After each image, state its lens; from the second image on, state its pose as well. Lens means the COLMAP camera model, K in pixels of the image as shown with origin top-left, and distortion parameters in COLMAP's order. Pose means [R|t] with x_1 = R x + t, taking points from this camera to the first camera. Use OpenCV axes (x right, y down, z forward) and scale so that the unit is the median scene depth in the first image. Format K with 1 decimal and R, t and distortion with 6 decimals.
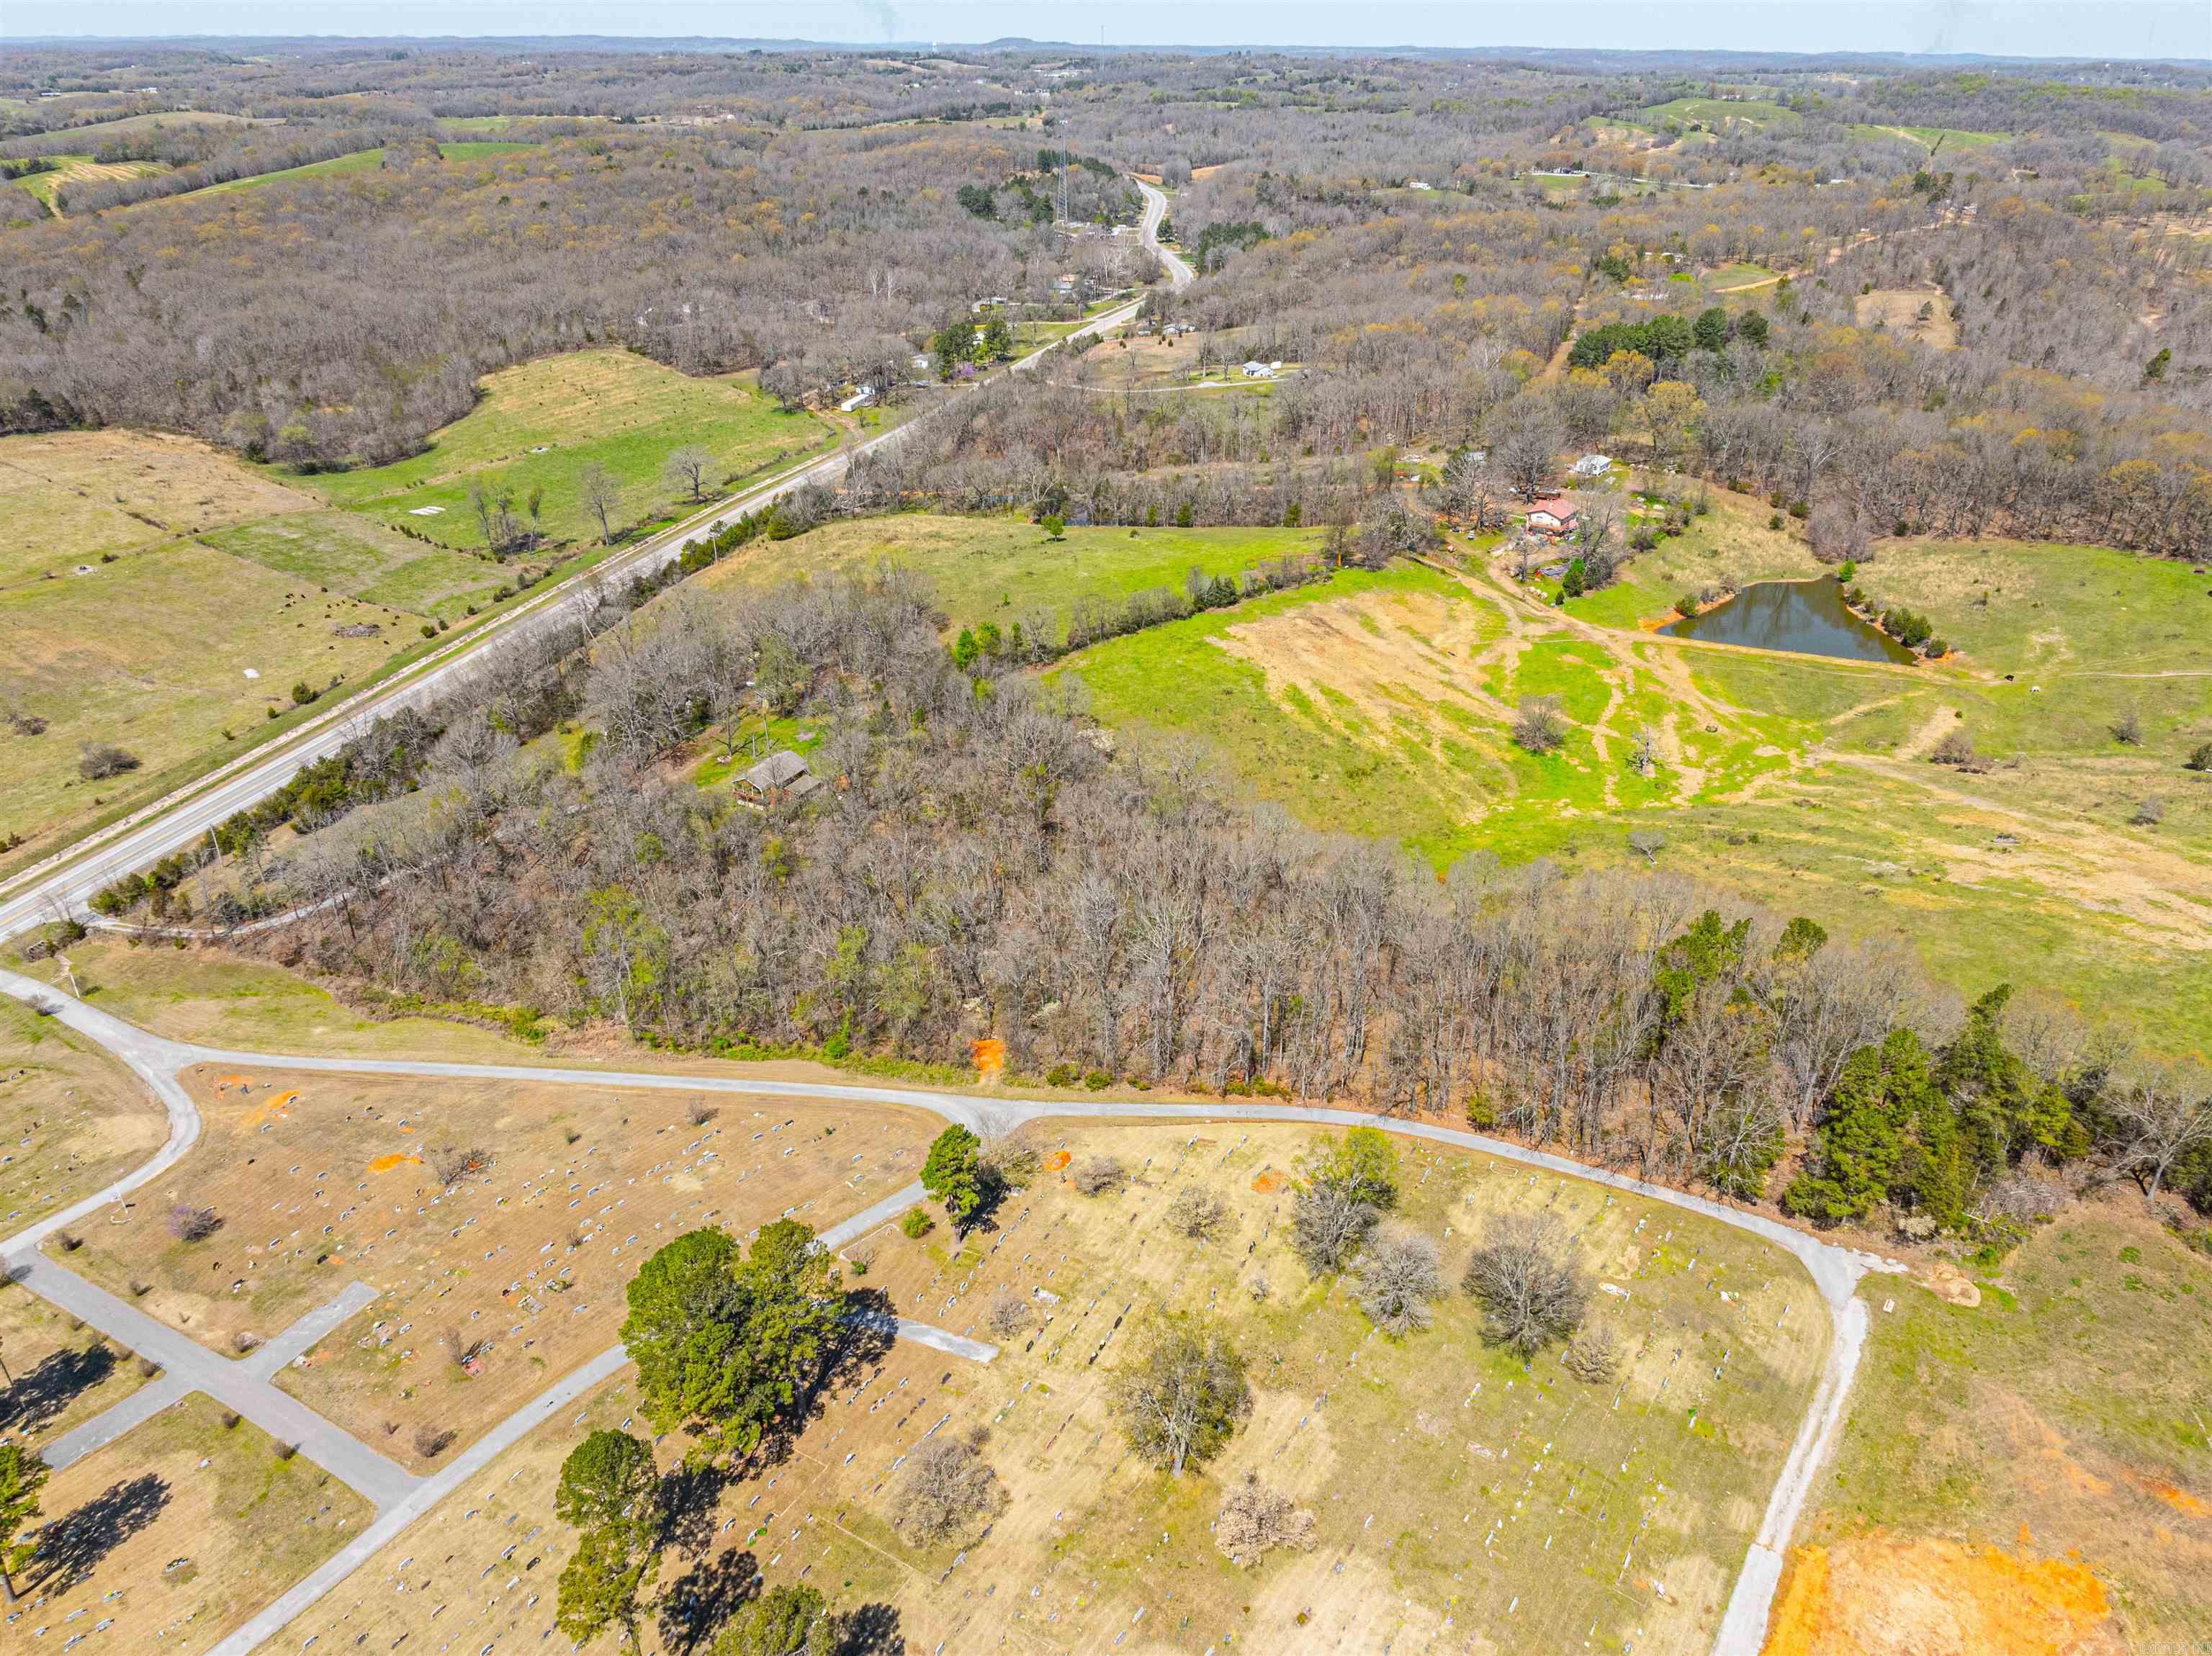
lens RADIAL K [[1548.9, 0, 1124.3], [0, 1548.9, 830.4], [0, 0, 1]] dist [-0.034290, 0.020027]
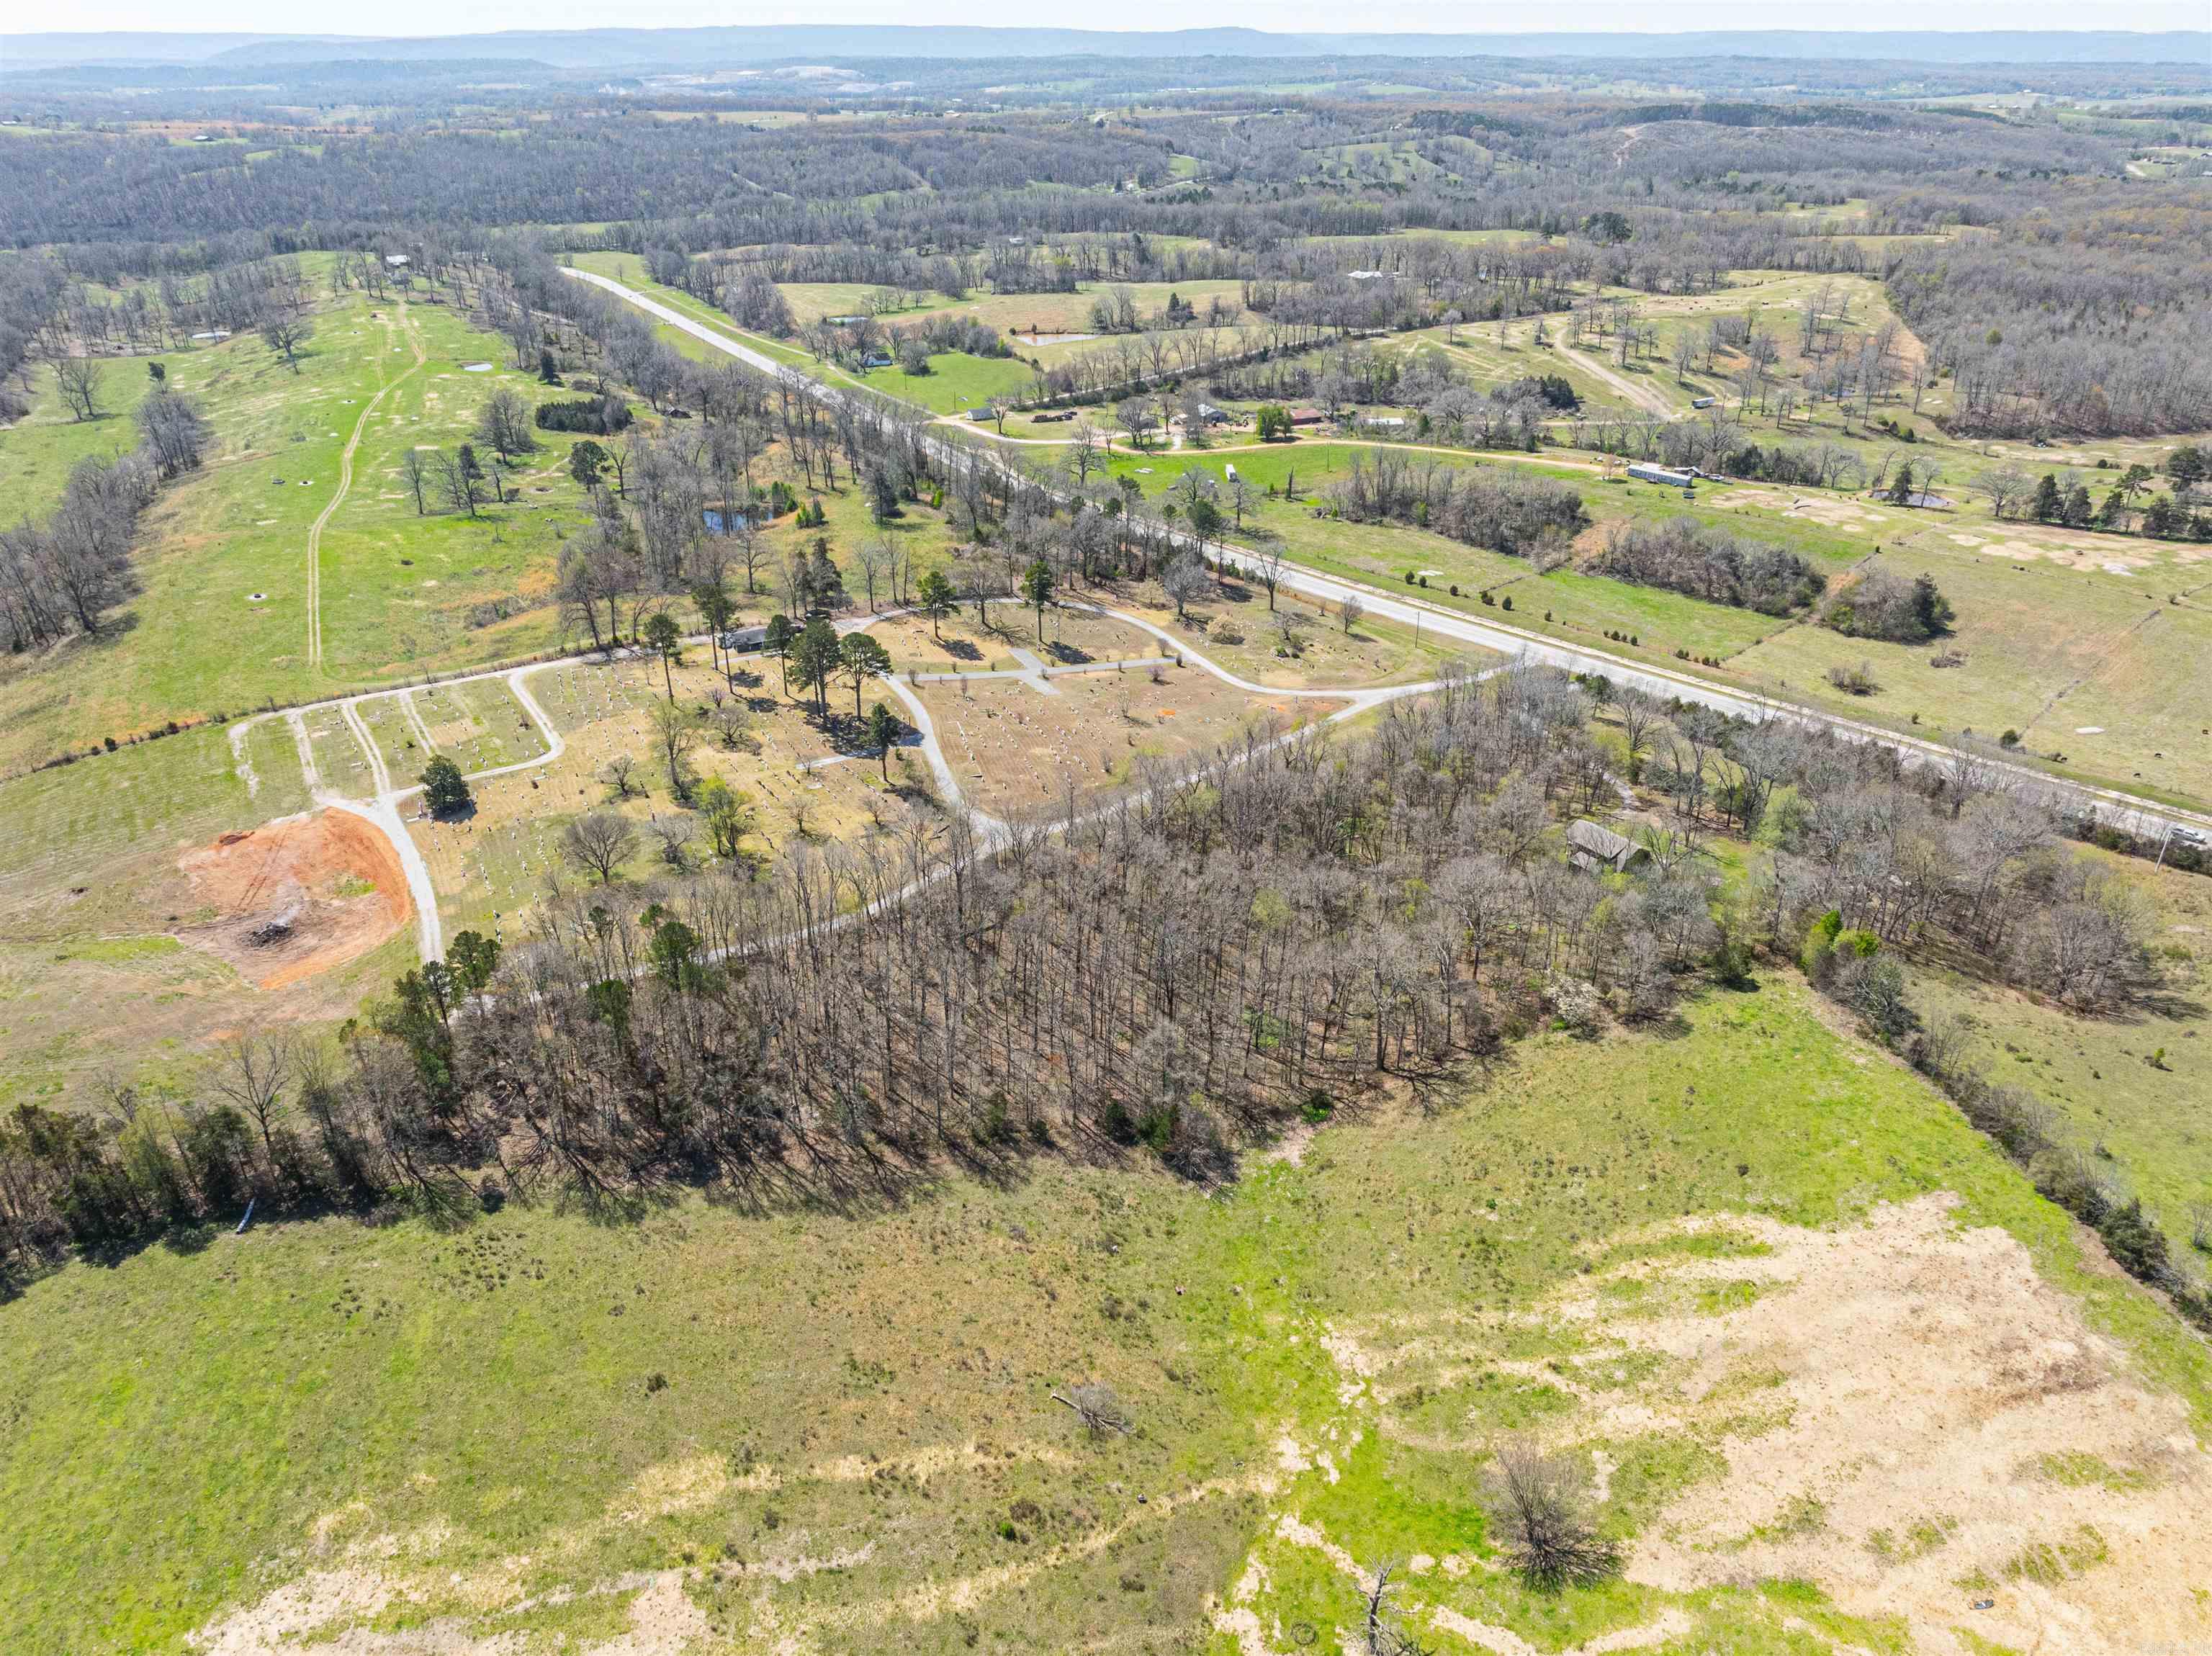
lens RADIAL K [[1548.9, 0, 1110.9], [0, 1548.9, 830.0], [0, 0, 1]] dist [-0.034290, 0.020027]
pose [[-0.481583, 0.392868, -0.783411, 0.618121], [-0.404806, 0.693112, 0.596430, -0.447687], [0.777309, 0.604360, -0.174755, 0.816898]]
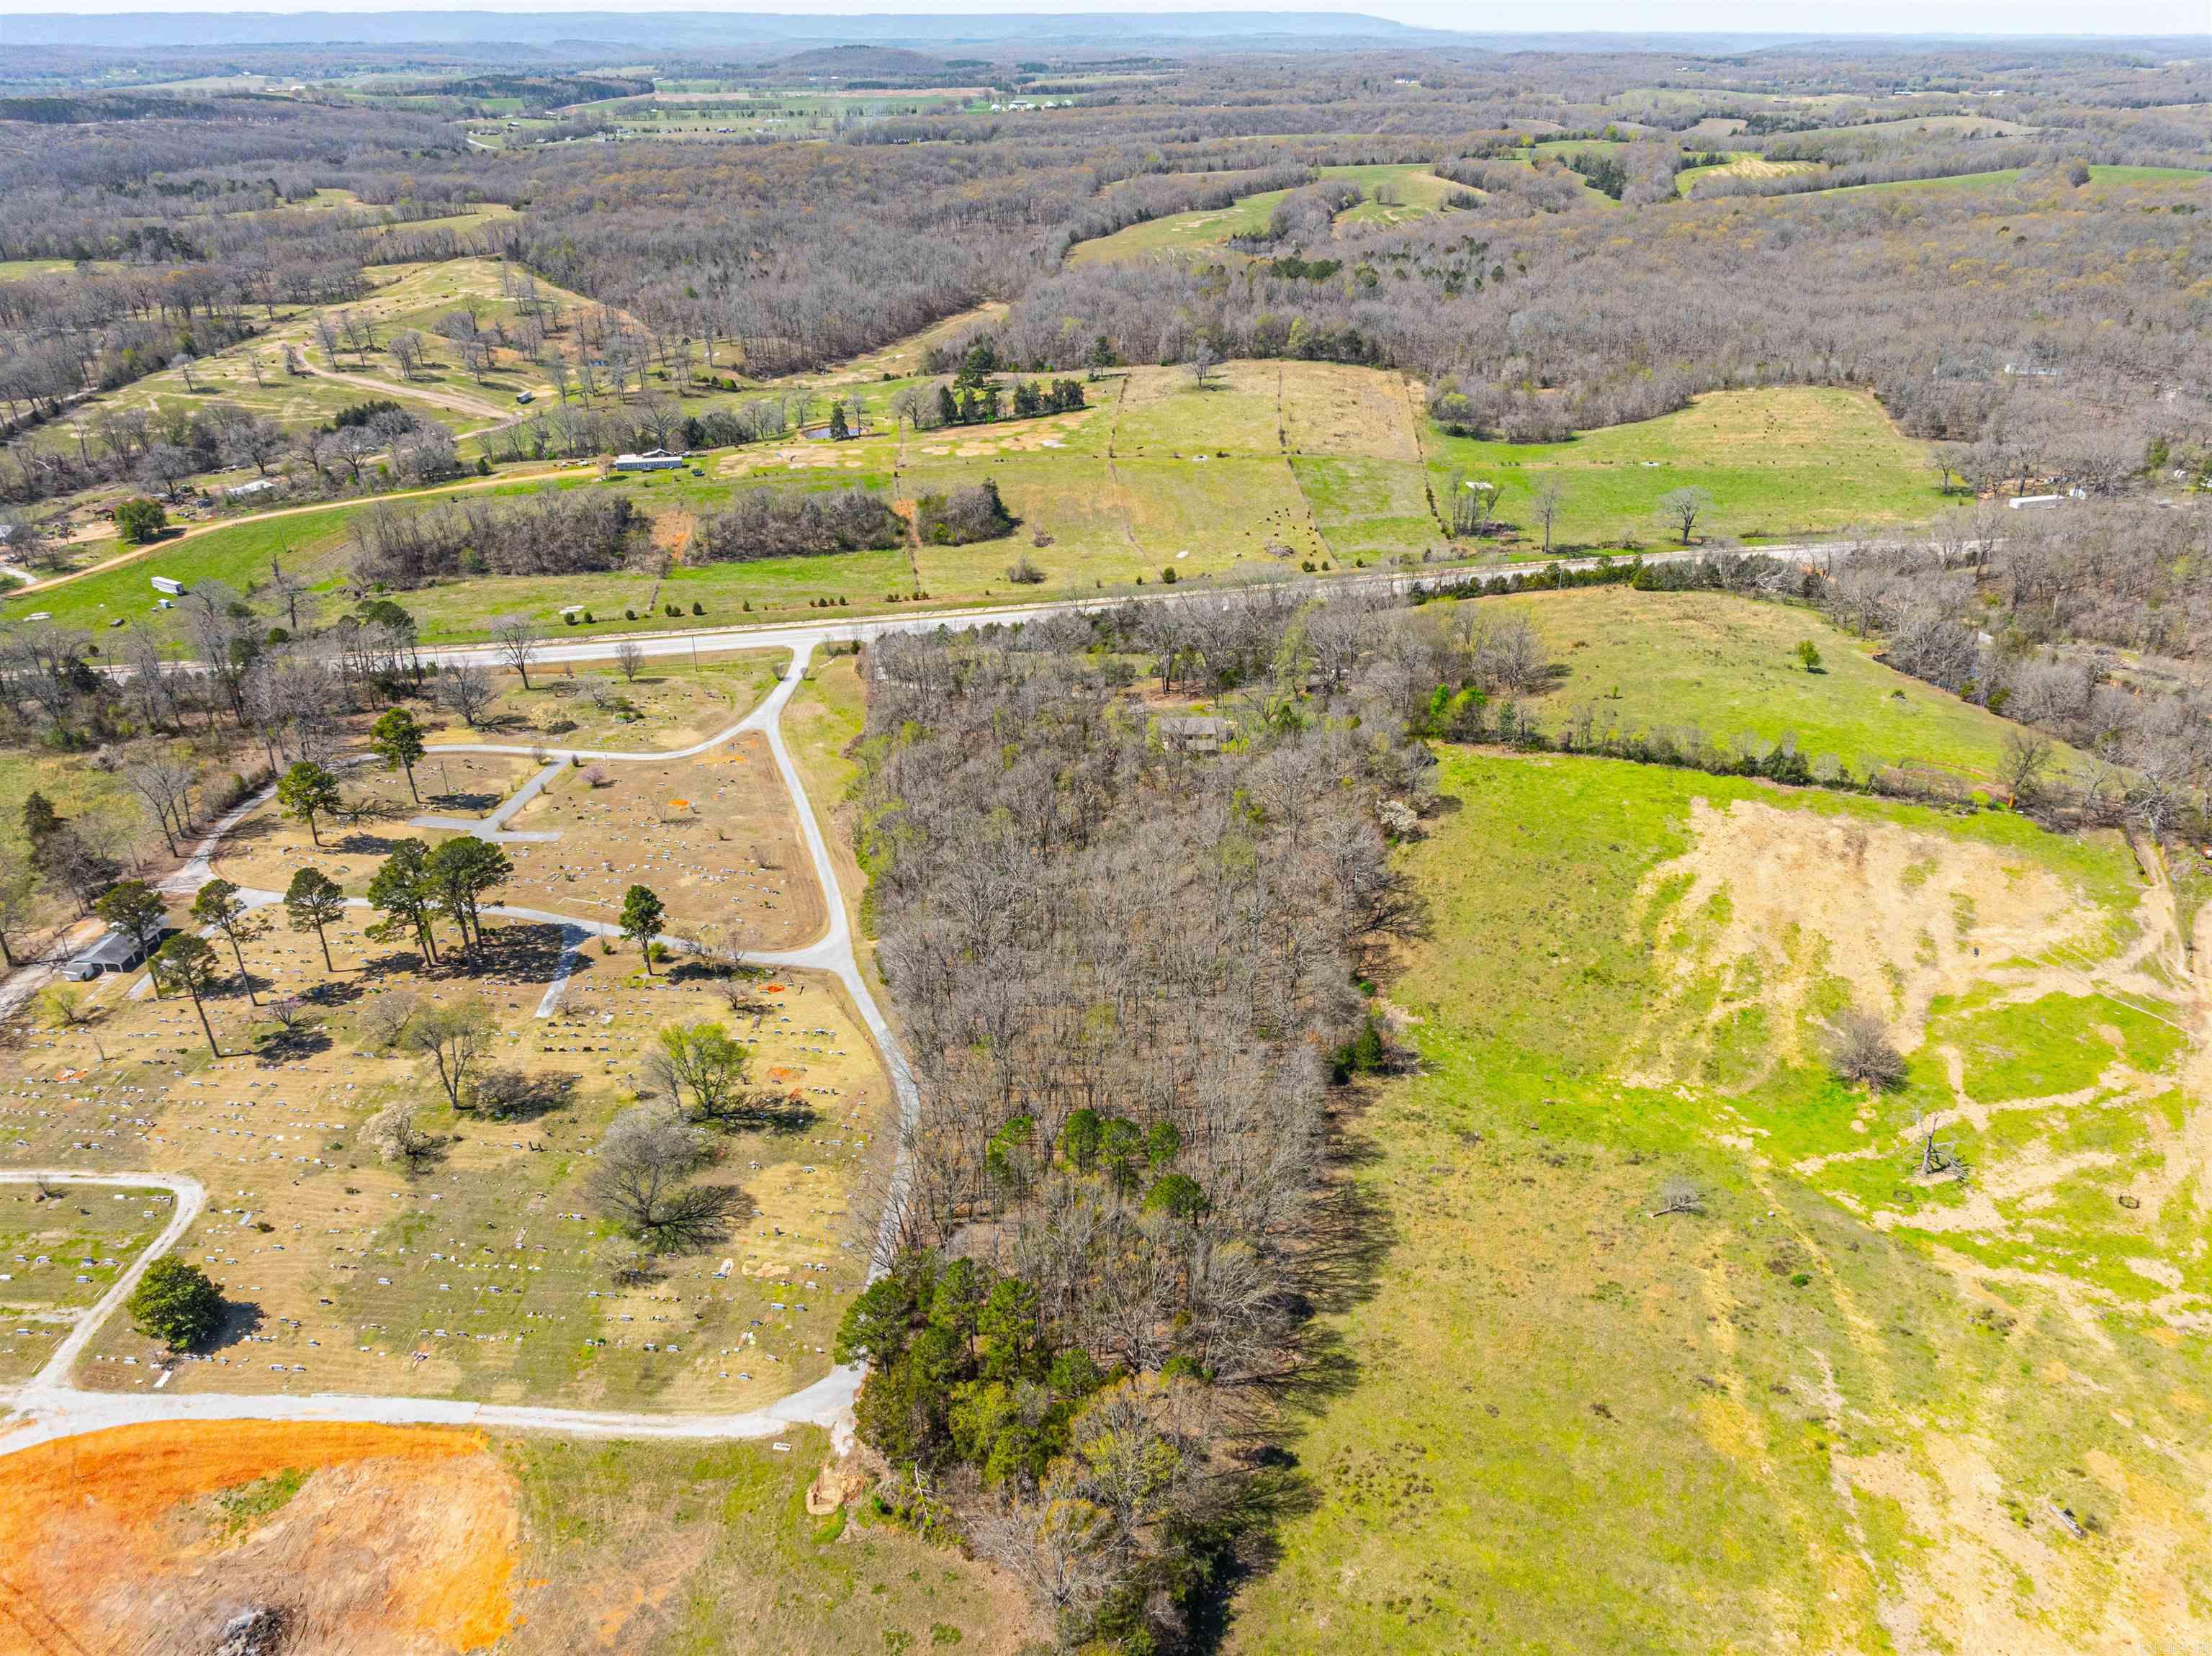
lens RADIAL K [[1548.9, 0, 1110.2], [0, 1548.9, 822.3], [0, 0, 1]] dist [-0.034290, 0.020027]
pose [[0.481767, 0.397226, -0.781096, 0.605781], [-0.399047, 0.893023, 0.208021, -0.169117], [0.780168, 0.211476, 0.588741, 0.247554]]
